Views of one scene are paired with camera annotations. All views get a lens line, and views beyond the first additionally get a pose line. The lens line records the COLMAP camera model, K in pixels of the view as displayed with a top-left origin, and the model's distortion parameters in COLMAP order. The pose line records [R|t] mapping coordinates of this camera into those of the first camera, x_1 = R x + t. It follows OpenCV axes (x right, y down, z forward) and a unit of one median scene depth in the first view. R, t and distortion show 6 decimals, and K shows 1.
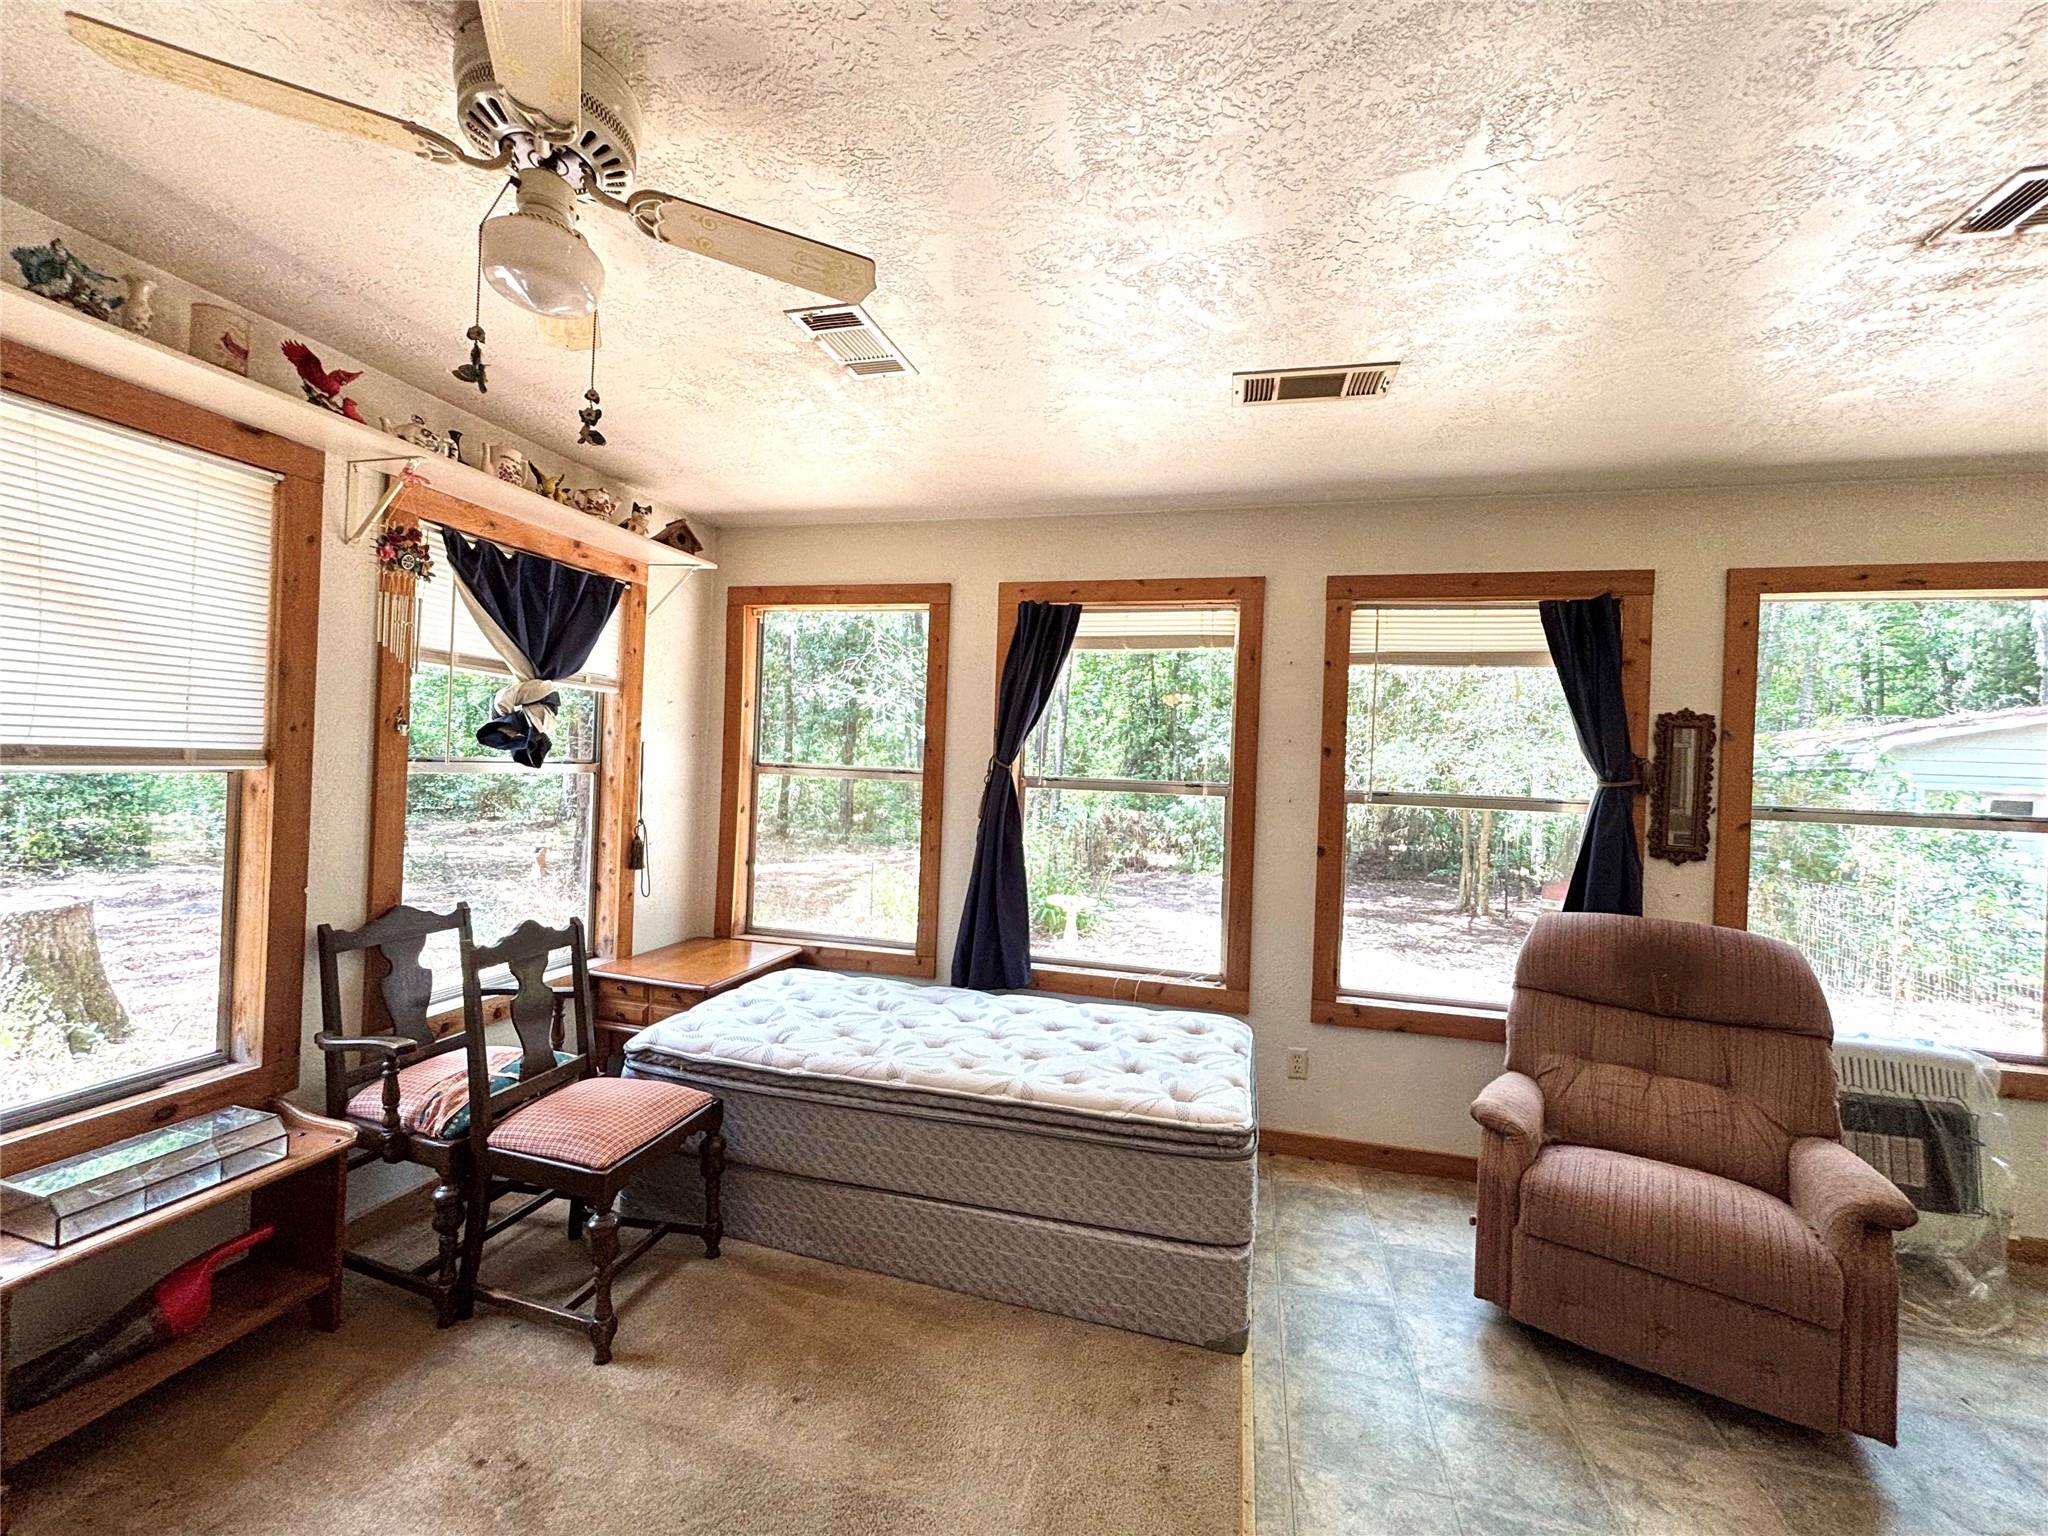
lens RADIAL K [[826.8, 0, 1024.0], [0, 826.8, 768.0], [0, 0, 1]] dist [-0.002982, 0.000324]
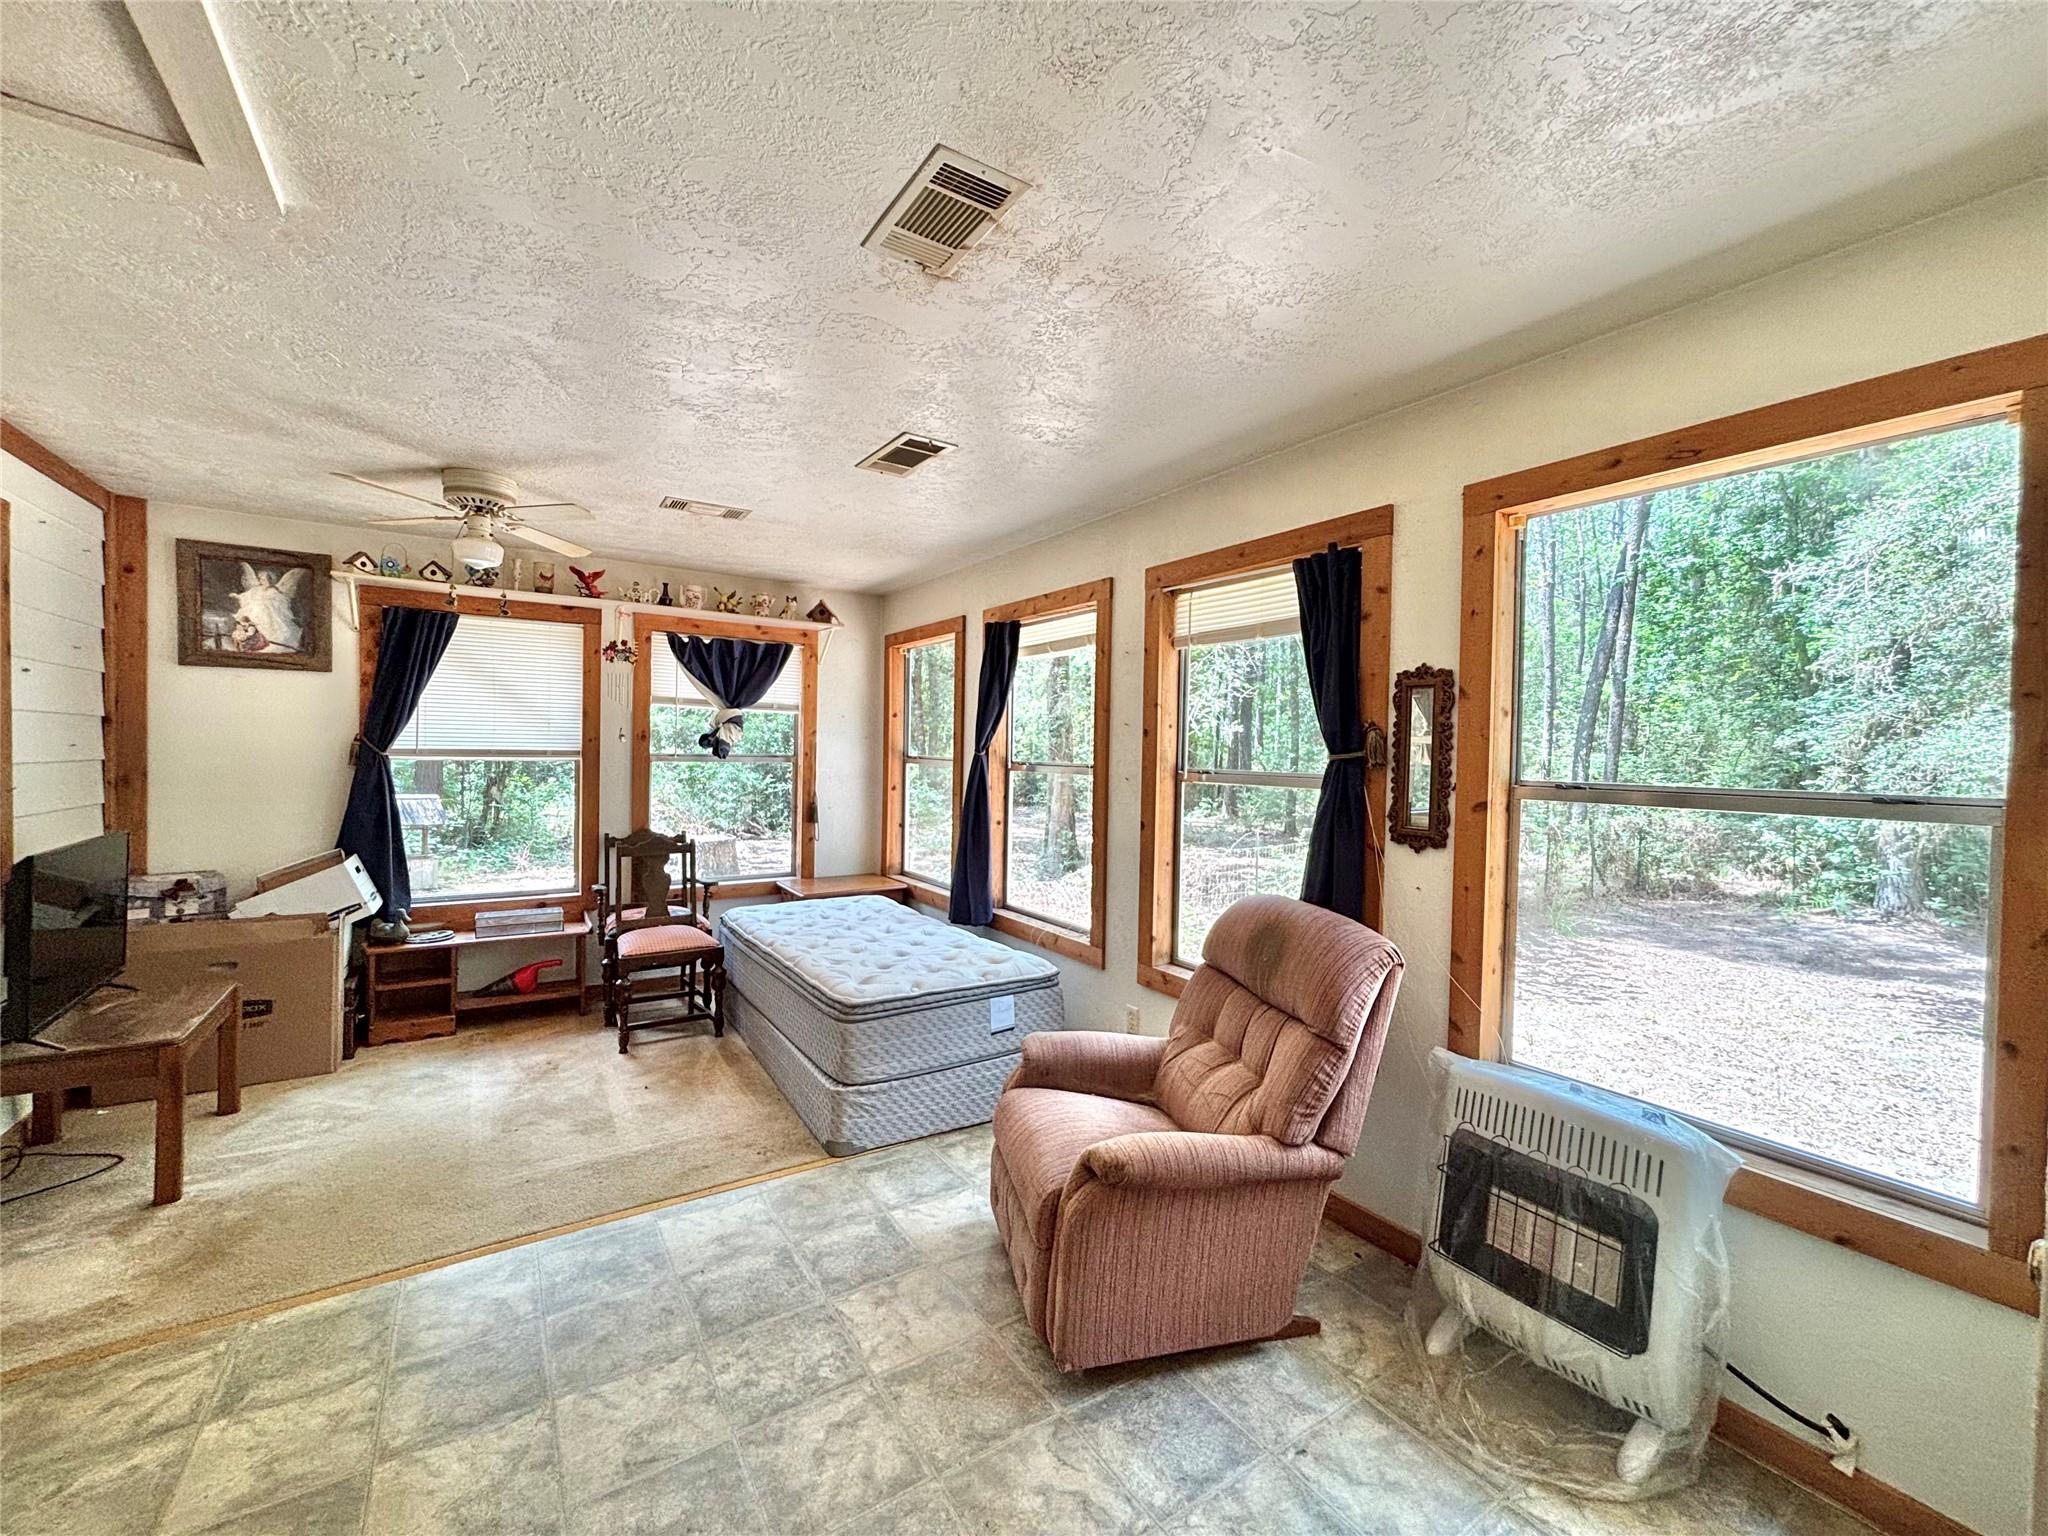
lens RADIAL K [[830.1, 0, 1024.0], [0, 830.1, 768.0], [0, 0, 1]] dist [0.016167, -0.006105]
pose [[0.741136, -0.009726, -0.671285, 1.061829], [0.005692, 0.999950, -0.008204, 0.037137], [0.671331, 0.002260, 0.741154, 0.107347]]
